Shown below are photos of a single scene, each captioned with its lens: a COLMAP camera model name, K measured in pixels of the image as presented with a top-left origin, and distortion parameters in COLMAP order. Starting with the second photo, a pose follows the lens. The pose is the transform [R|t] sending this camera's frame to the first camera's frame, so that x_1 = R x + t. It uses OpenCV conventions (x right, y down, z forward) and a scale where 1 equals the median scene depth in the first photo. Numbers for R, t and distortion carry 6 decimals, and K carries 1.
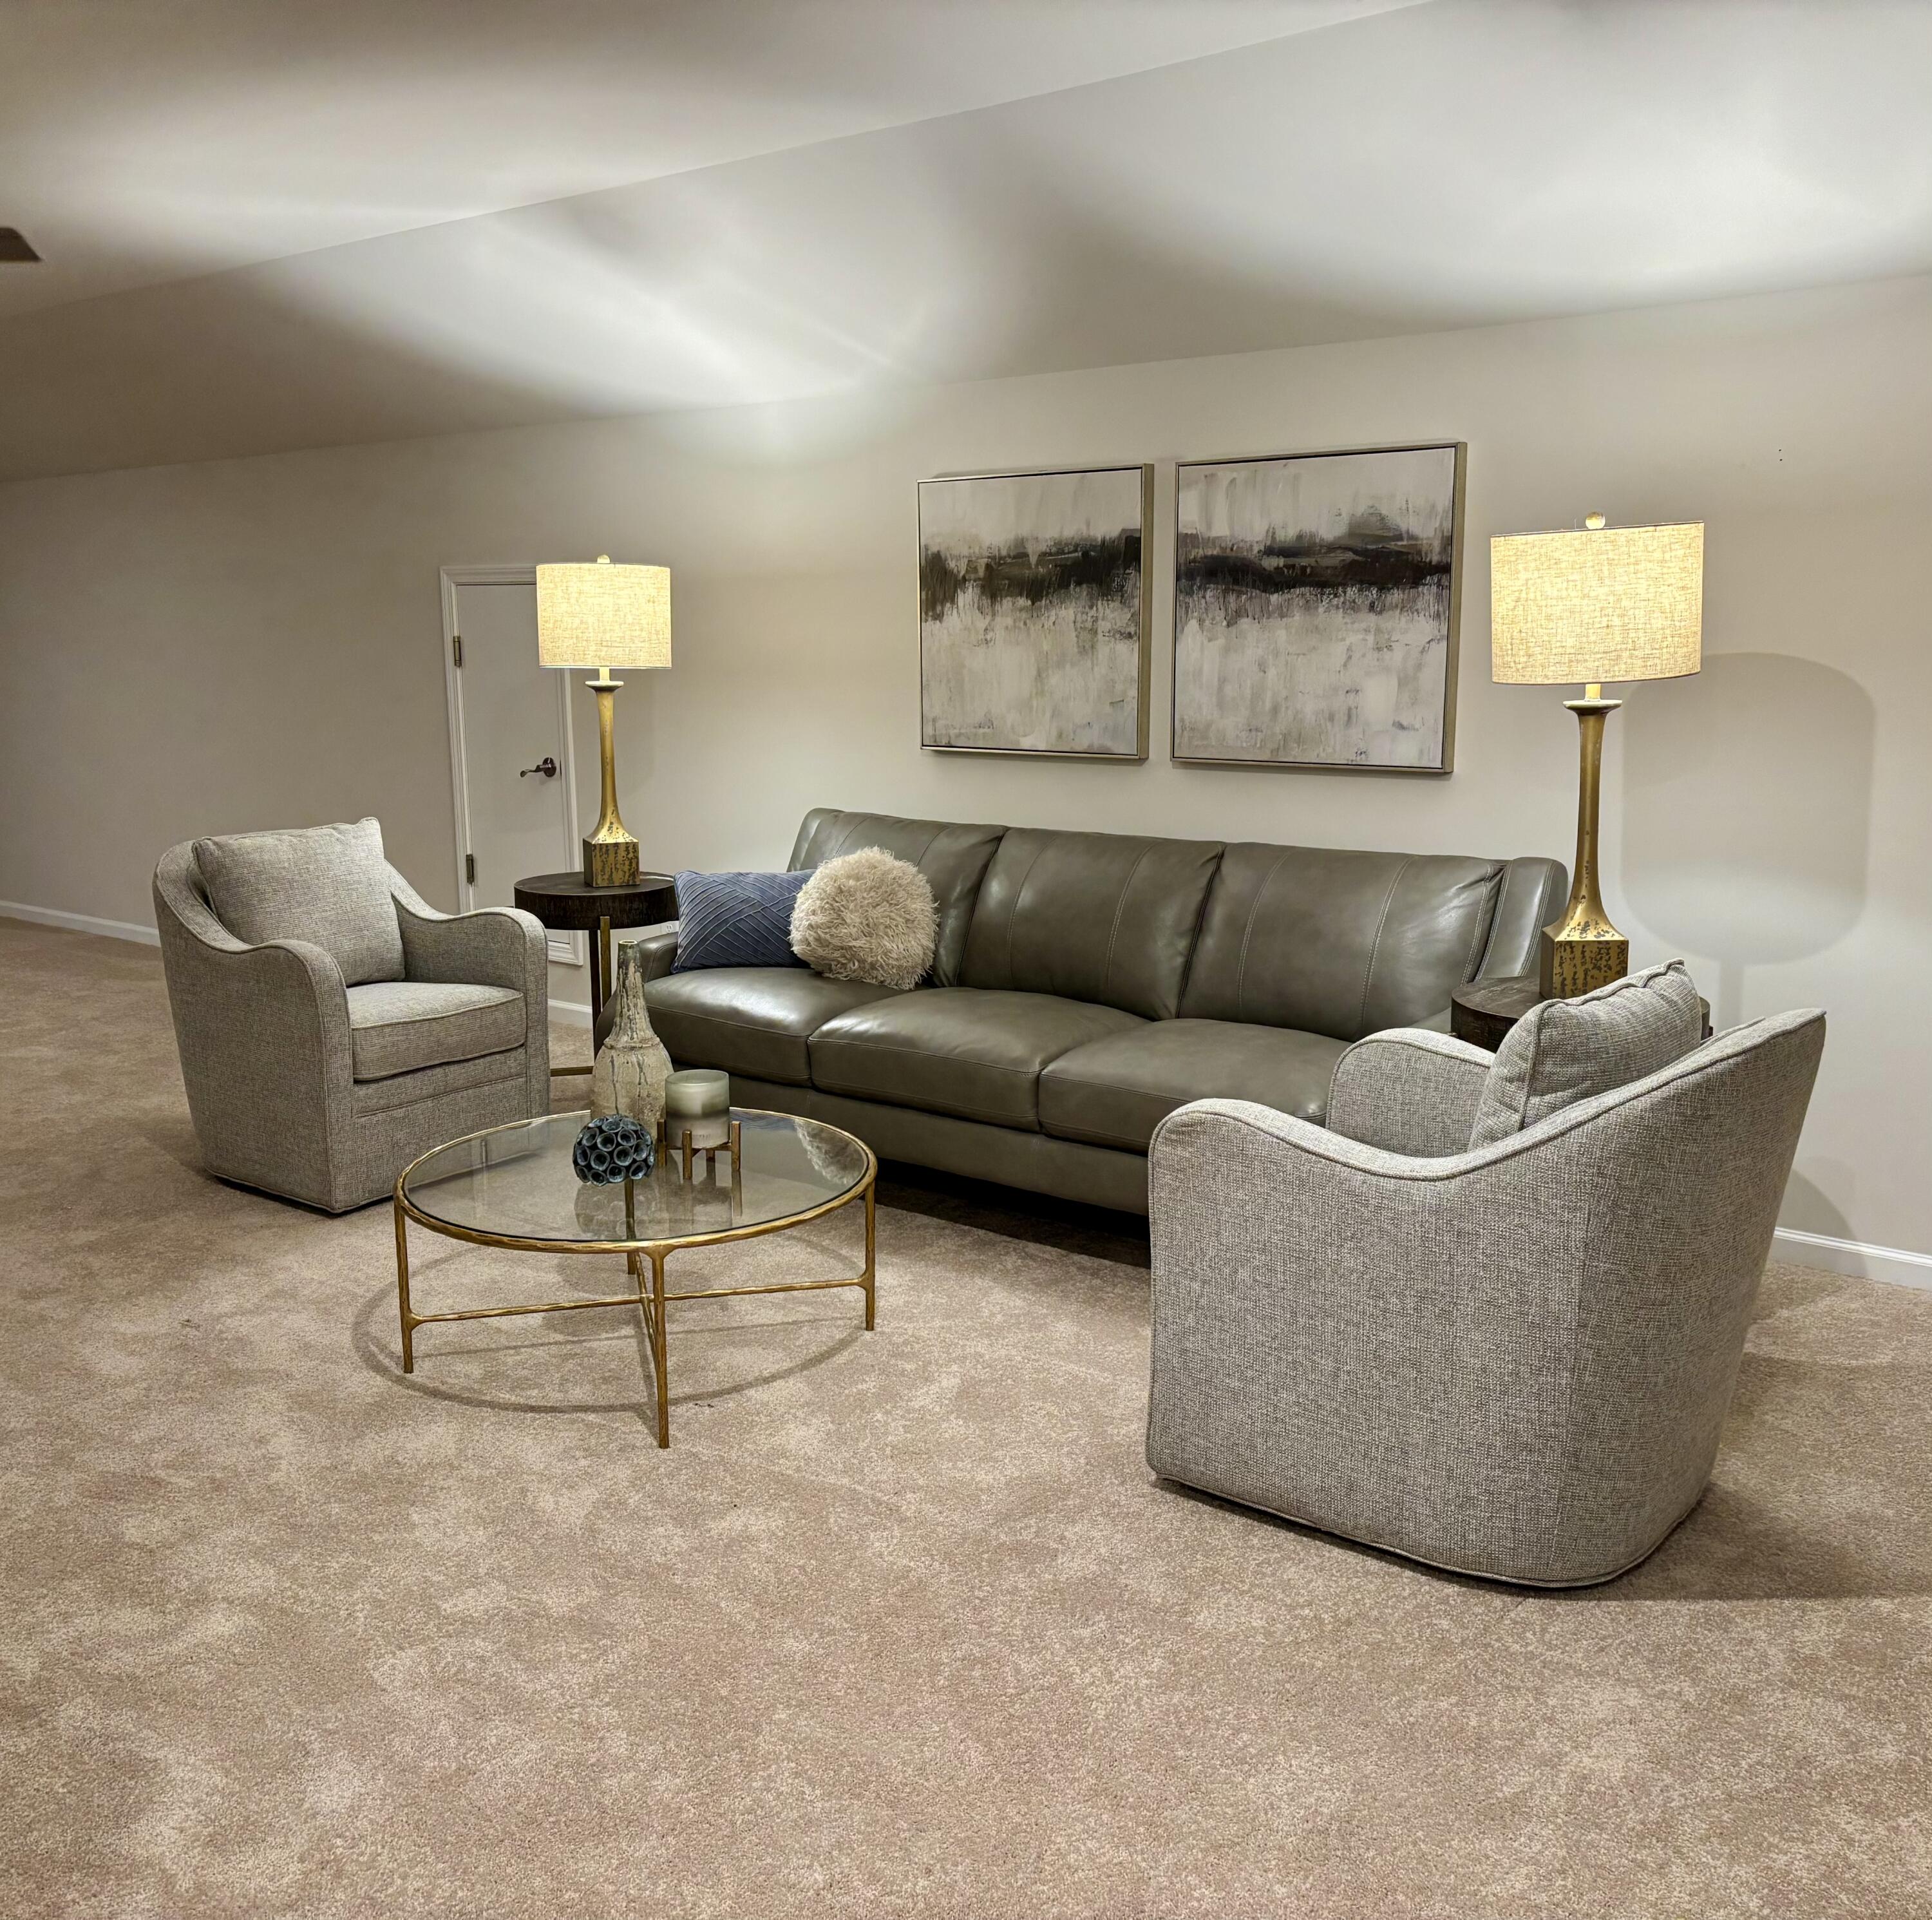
lens RADIAL K [[1941.0, 0, 893.0], [0, 1941.0, 962.9], [0, 0, 1]] dist [0.029032, 0.000000]
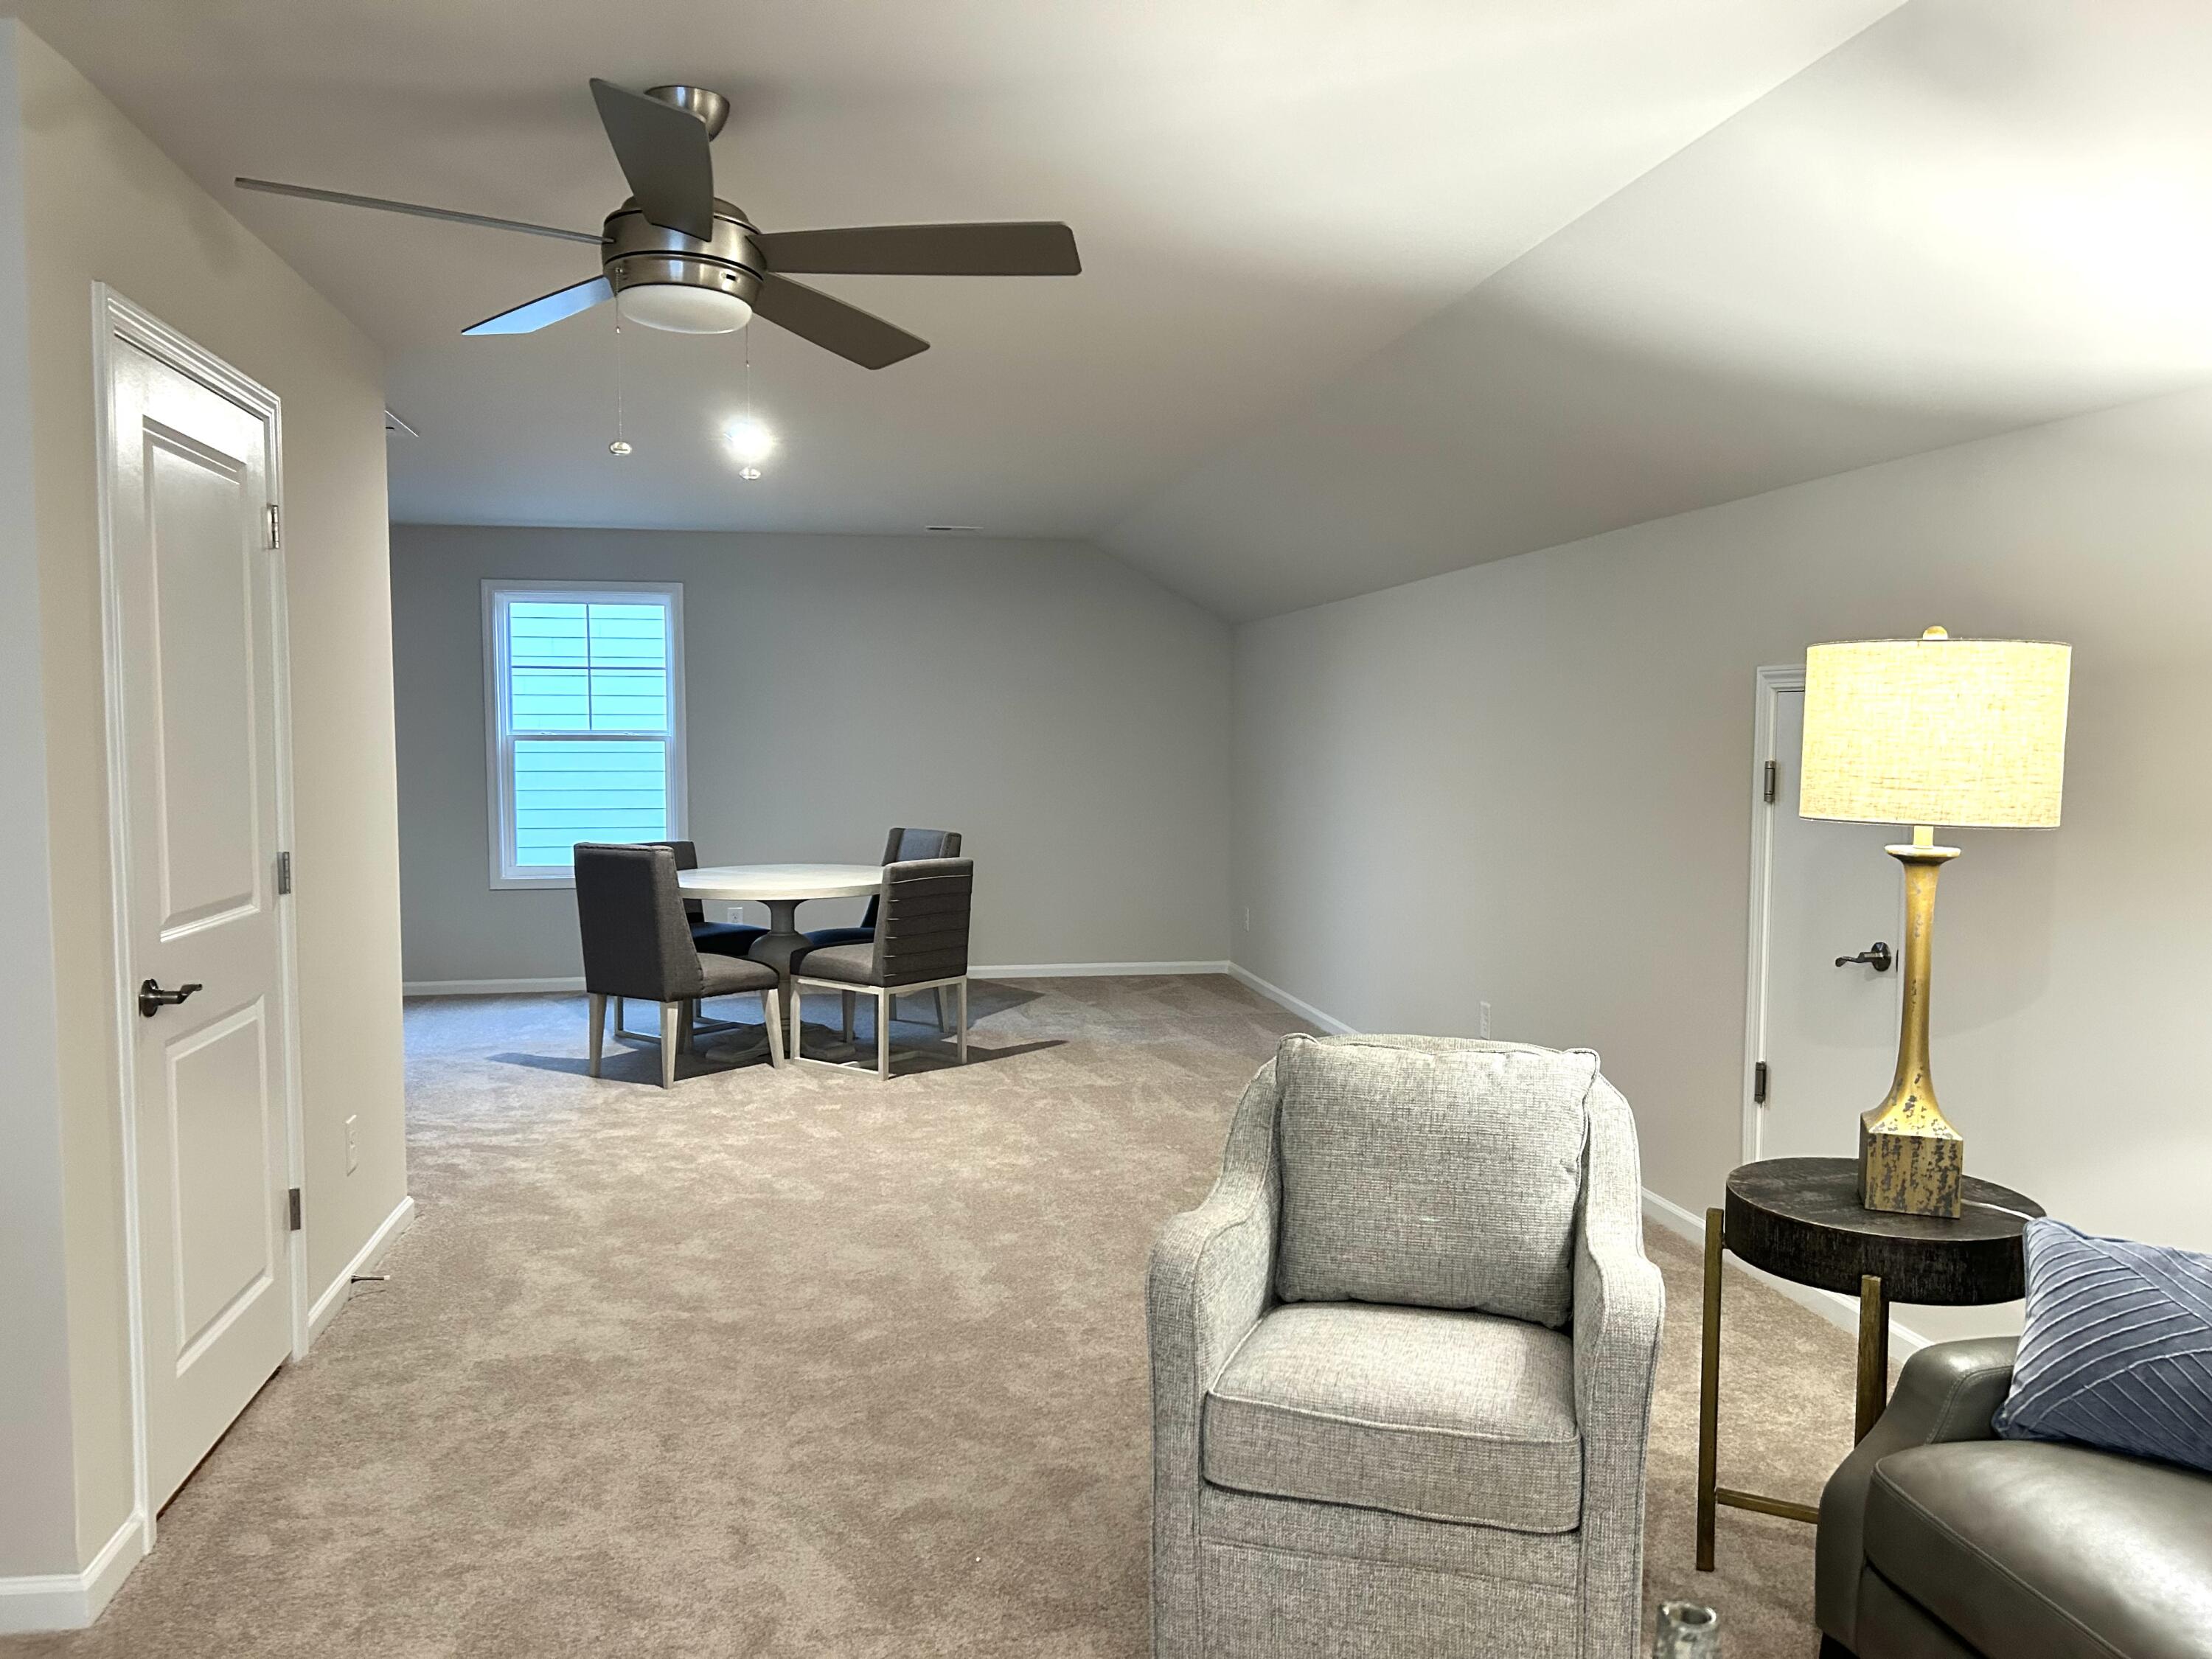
lens RADIAL K [[1665.4, 0, 1106.4], [0, 1665.4, 839.3], [0, 0, 1]] dist [0.049764, -0.046072]
pose [[0.771346, 0.059072, -0.633669, -0.025530], [-0.131301, 0.989033, -0.067629, -0.095703], [0.622725, 0.135367, 0.770642, 0.548762]]
